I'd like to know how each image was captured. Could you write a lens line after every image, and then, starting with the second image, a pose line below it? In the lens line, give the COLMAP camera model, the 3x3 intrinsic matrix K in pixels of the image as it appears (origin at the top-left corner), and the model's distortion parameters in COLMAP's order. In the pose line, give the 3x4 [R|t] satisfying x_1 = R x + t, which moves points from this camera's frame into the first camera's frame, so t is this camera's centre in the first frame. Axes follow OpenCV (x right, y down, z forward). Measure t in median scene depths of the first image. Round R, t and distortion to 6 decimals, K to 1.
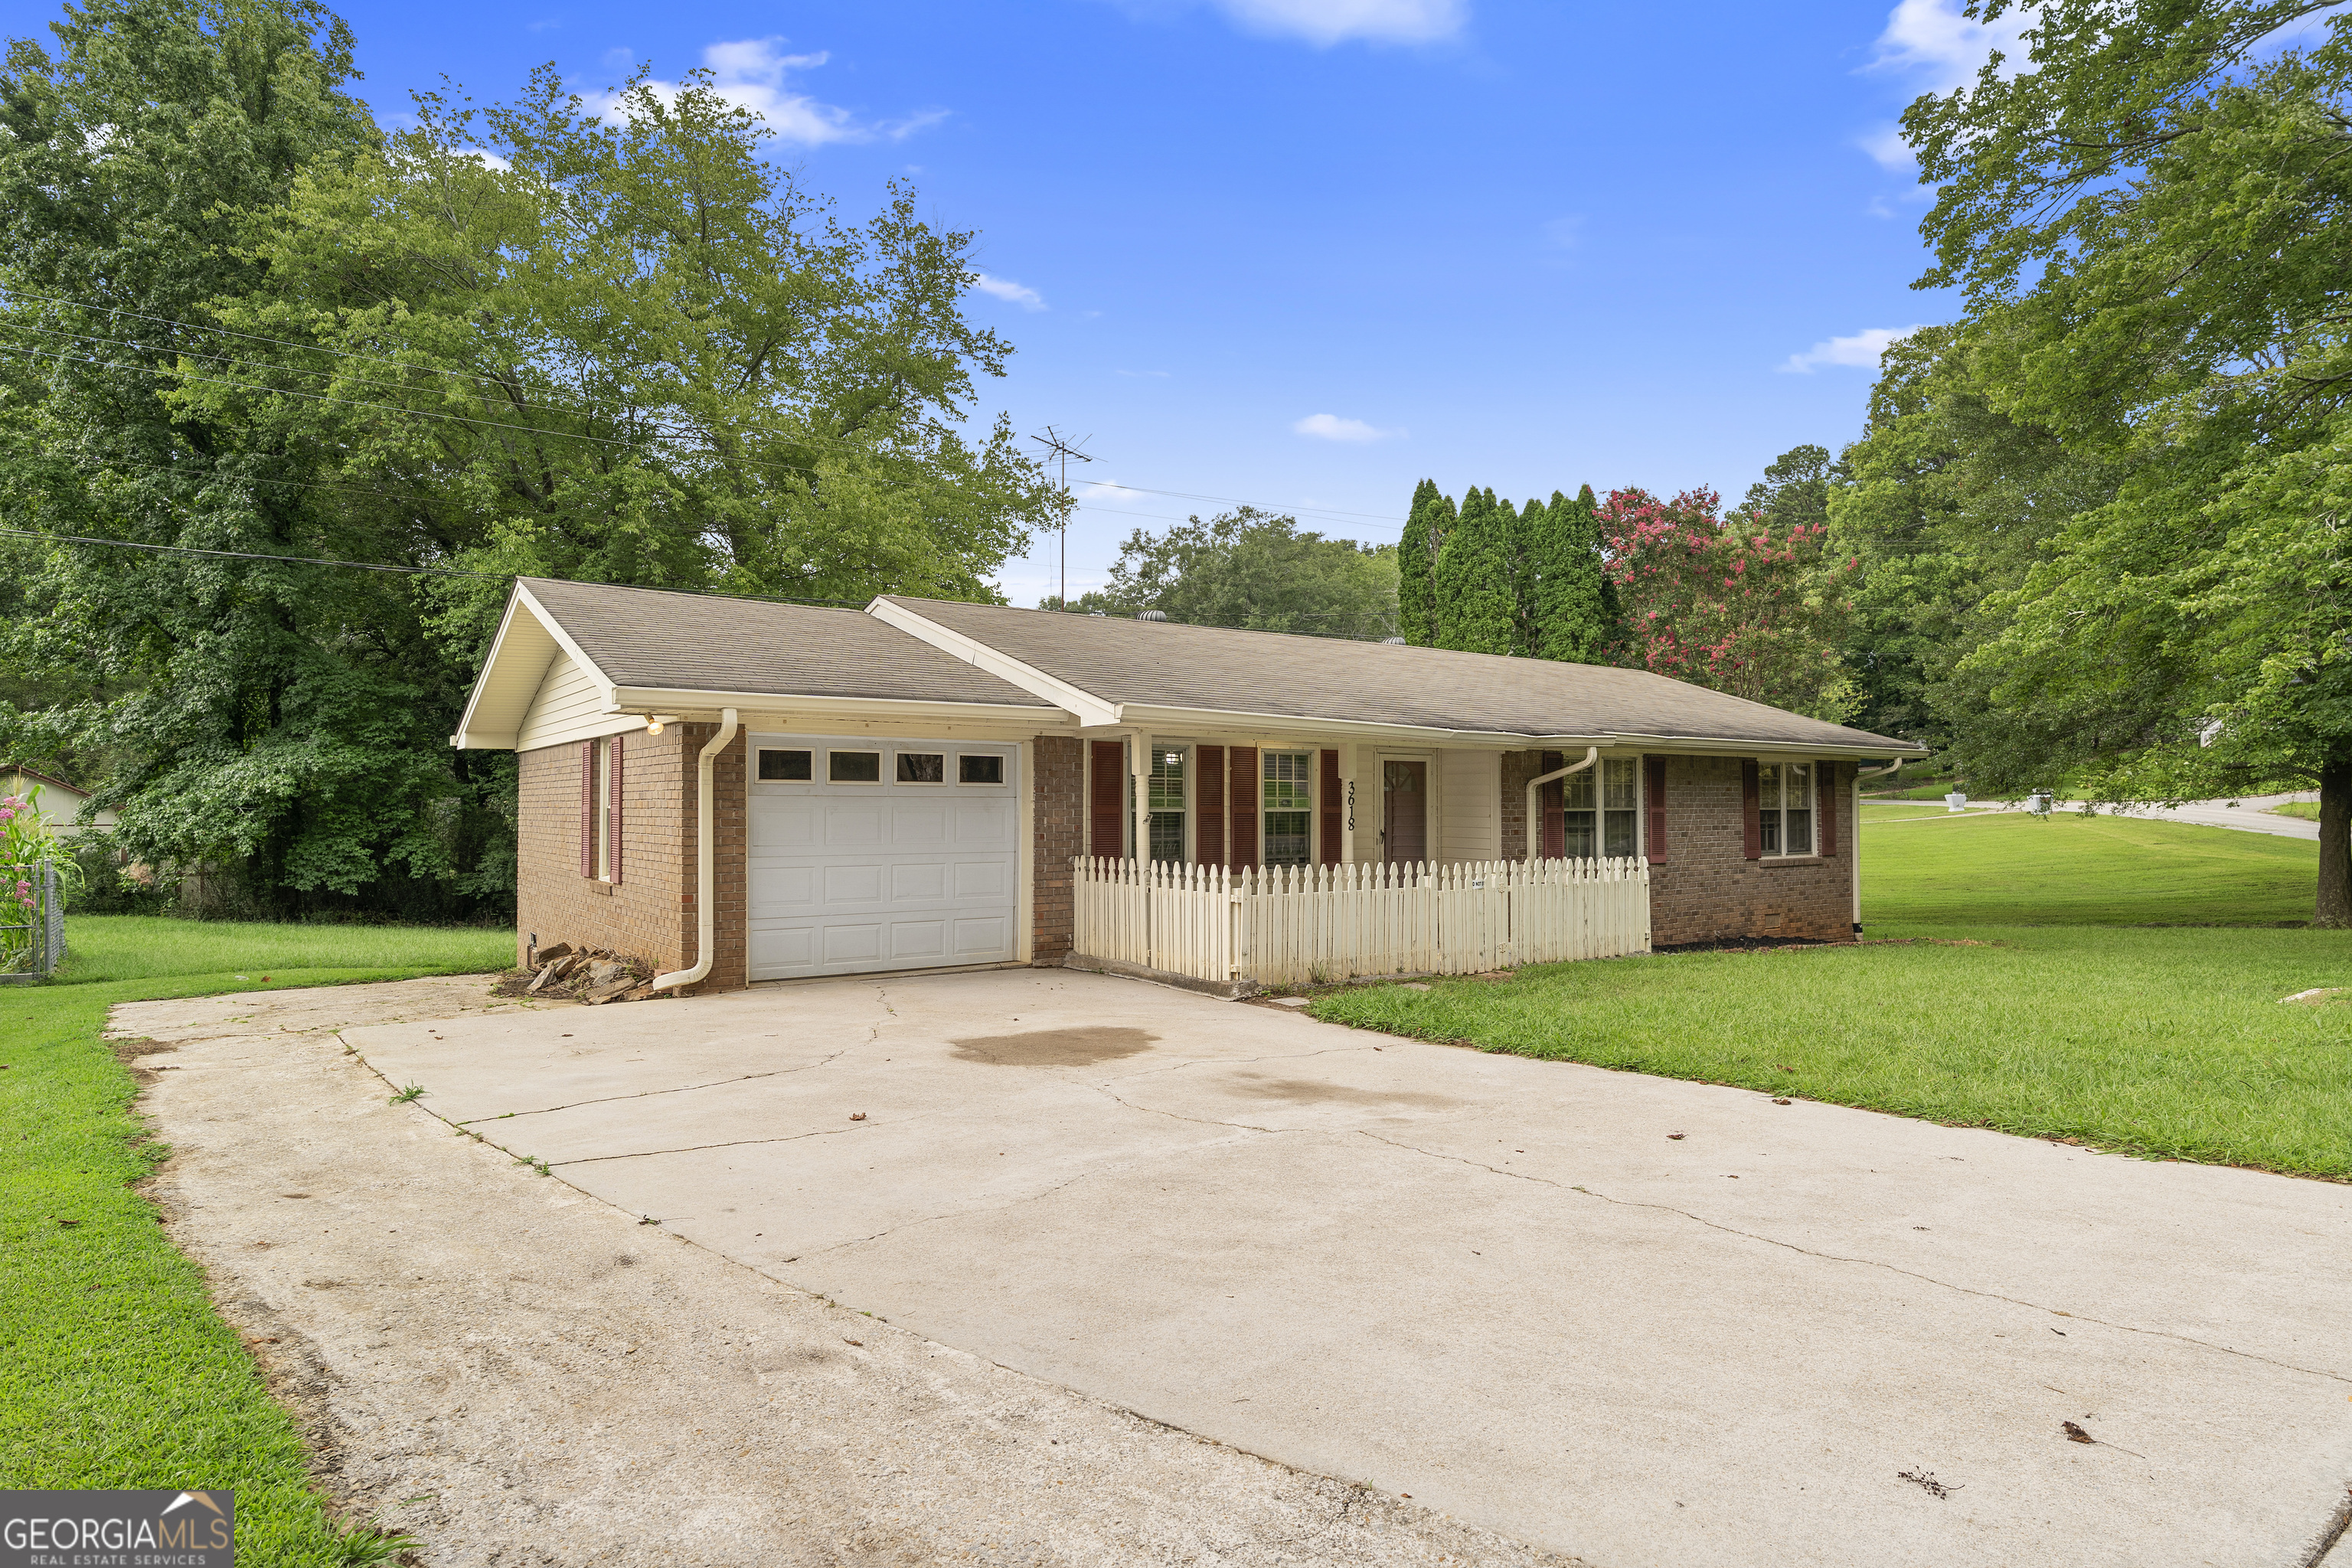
lens RADIAL K [[1340.1, 0, 1176.0], [0, 1340.1, 784.0], [0, 0, 1]] dist [-0.002319, -0.000326]
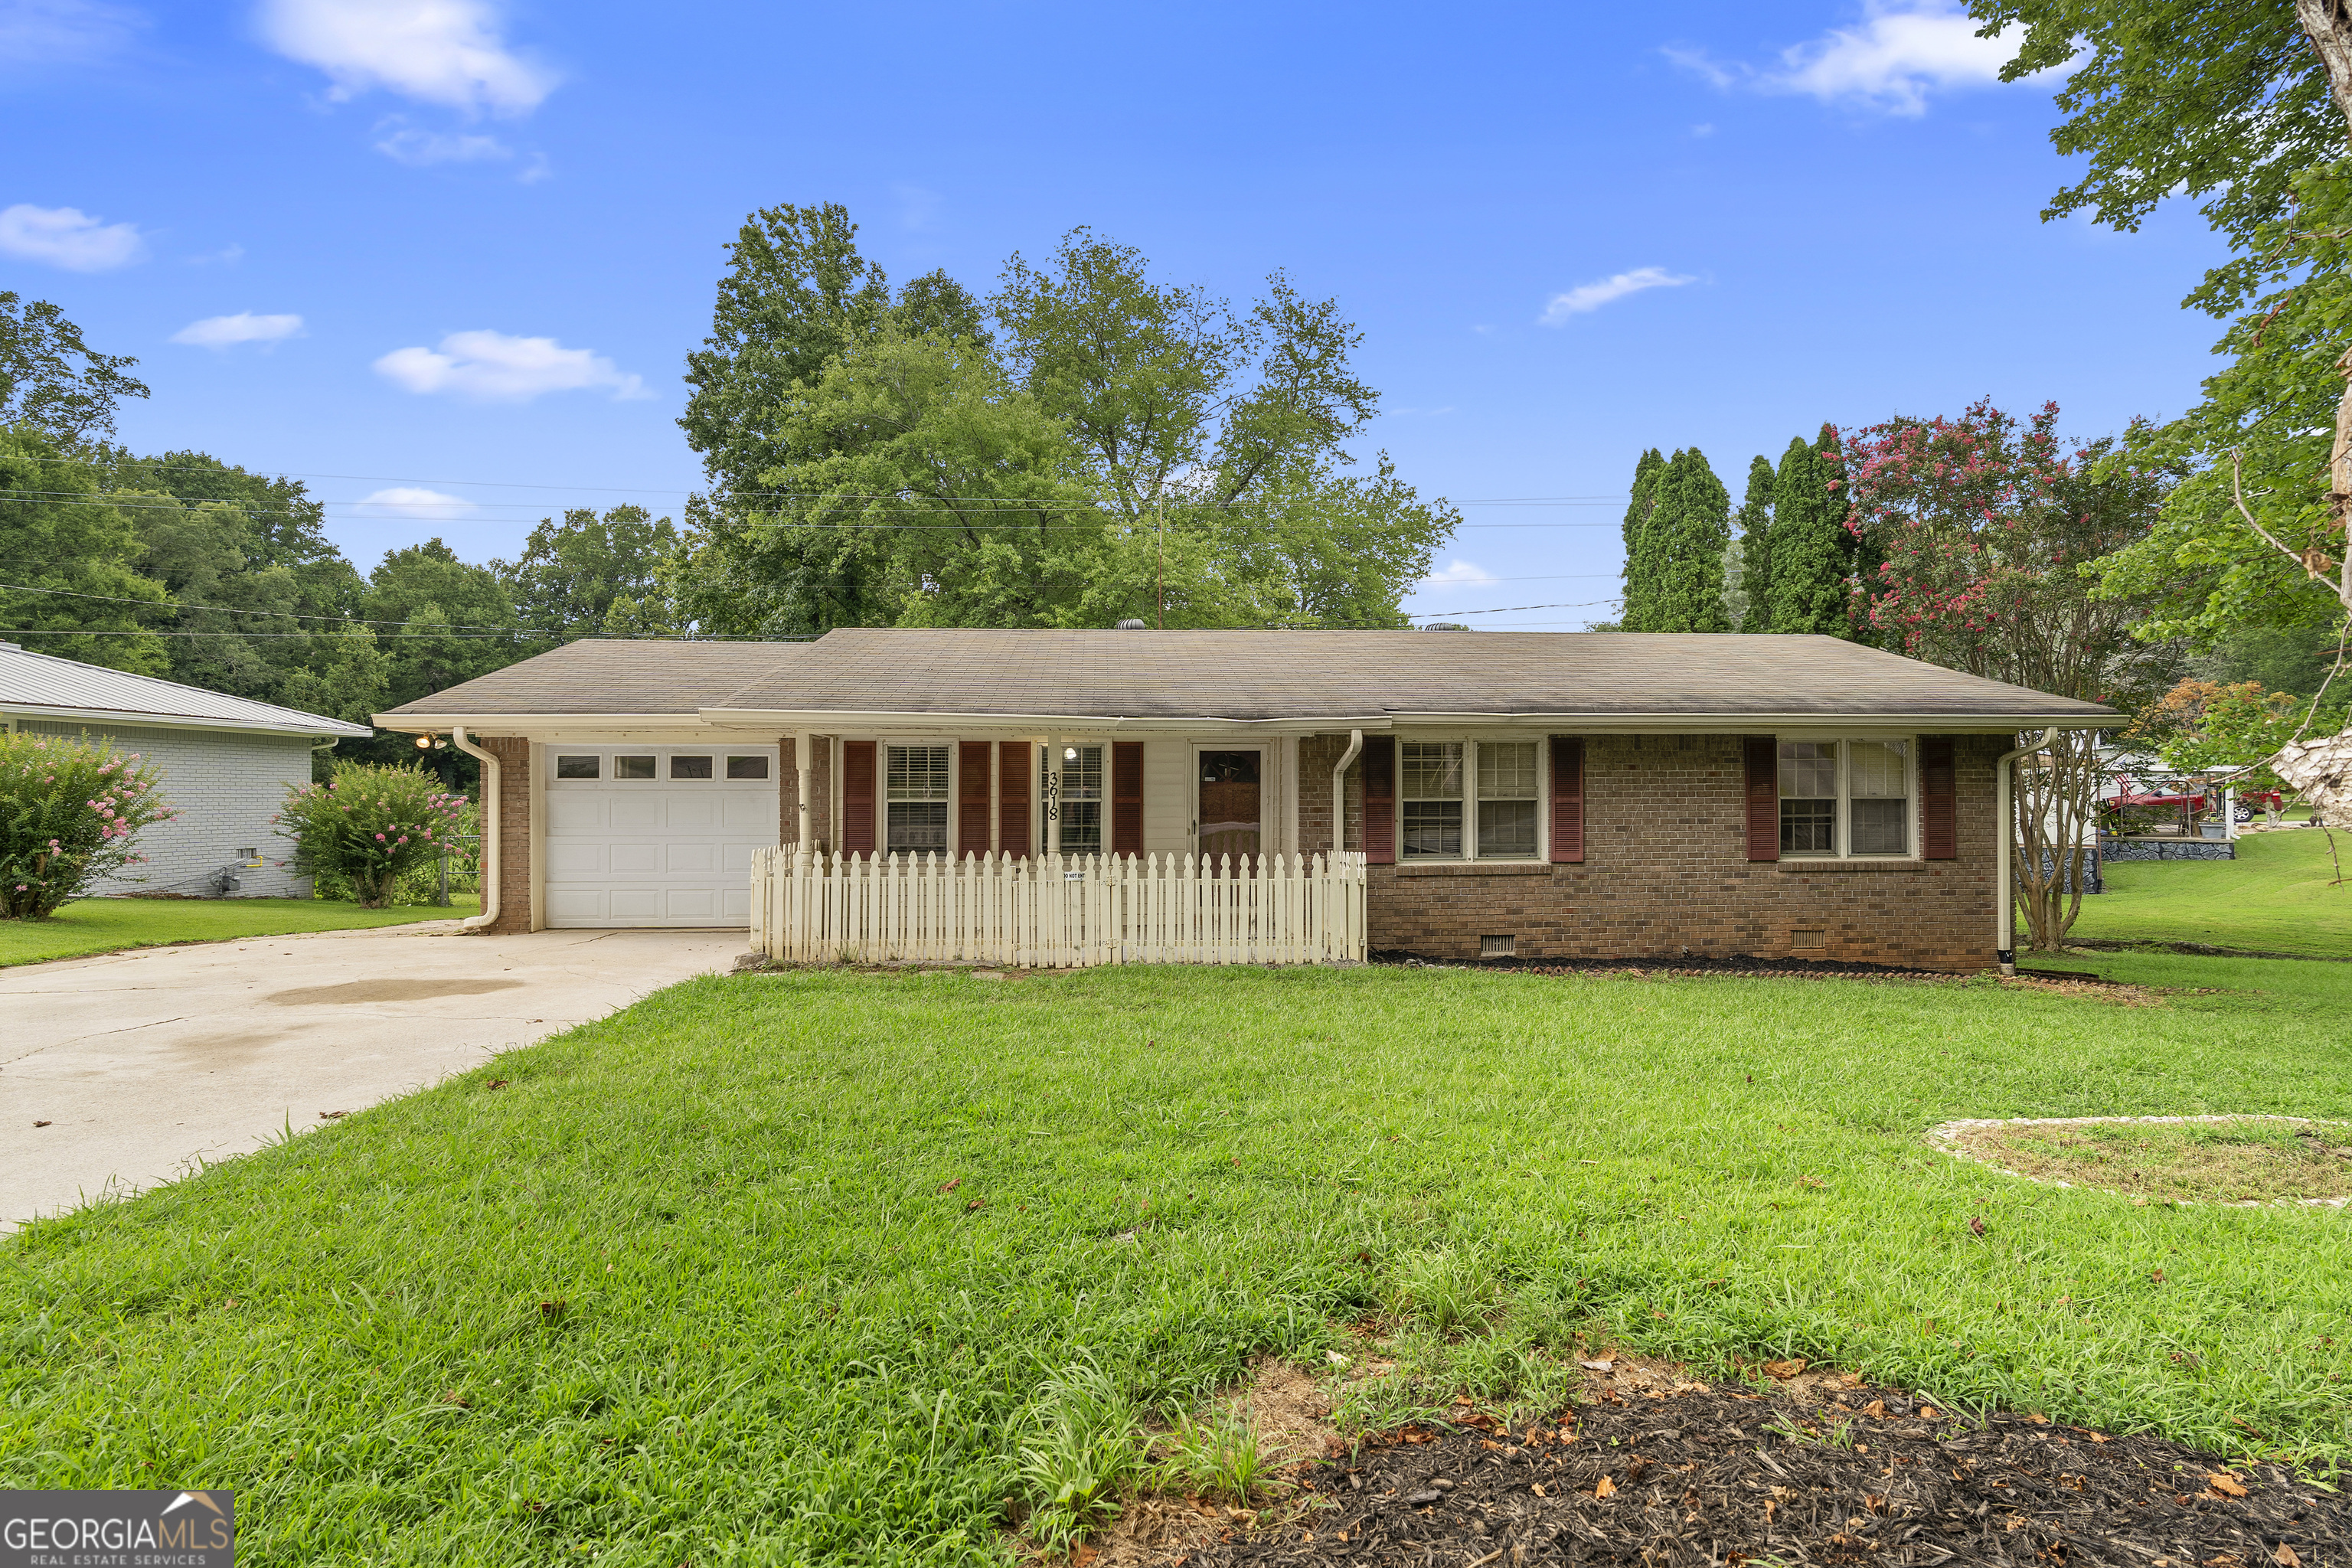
lens RADIAL K [[1113.5, 0, 1176.0], [0, 1113.5, 784.0], [0, 0, 1]] dist [-0.004128, -0.000180]
pose [[0.839345, -0.008937, -0.543525, 0.554302], [0.011380, 0.999935, 0.001131, 0.005671], [0.543480, -0.007135, 0.839392, 0.274069]]
